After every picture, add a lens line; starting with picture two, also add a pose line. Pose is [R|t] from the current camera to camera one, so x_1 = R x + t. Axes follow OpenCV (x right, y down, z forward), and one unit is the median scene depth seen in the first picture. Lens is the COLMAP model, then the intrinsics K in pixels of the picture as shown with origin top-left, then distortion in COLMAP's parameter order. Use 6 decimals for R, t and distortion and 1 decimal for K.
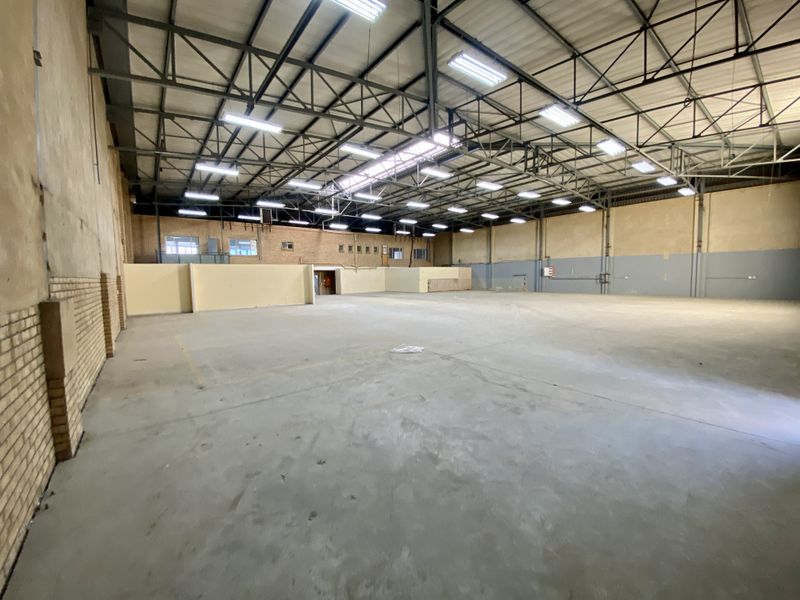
lens RADIAL K [[326.4, 0, 397.2], [0, 326.4, 296.6], [0, 0, 1]] dist [0.041562, -0.029698]
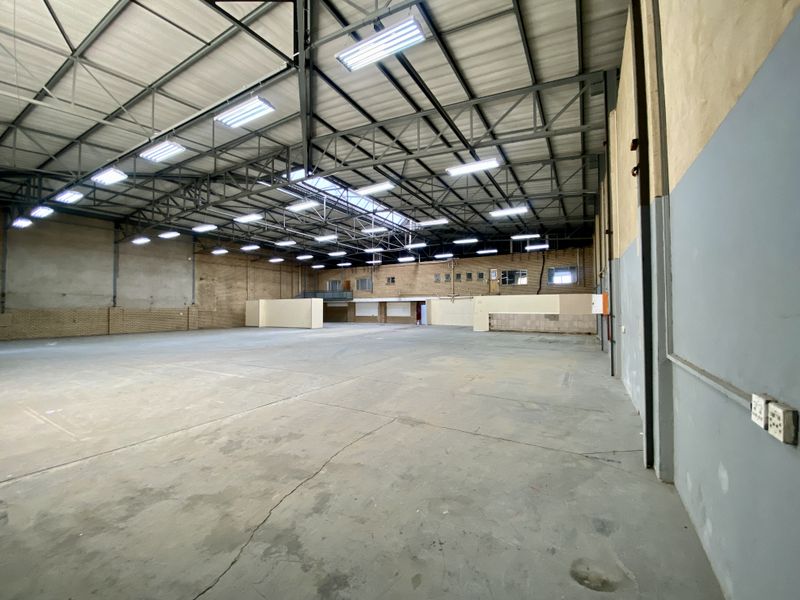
lens RADIAL K [[326.4, 0, 397.2], [0, 326.4, 296.6], [0, 0, 1]] dist [0.041562, -0.029698]
pose [[0.368584, -0.012512, -0.929510, 0.683430], [-0.062910, 0.997281, -0.038371, -0.048059], [0.927463, 0.072618, 0.366794, 0.537941]]
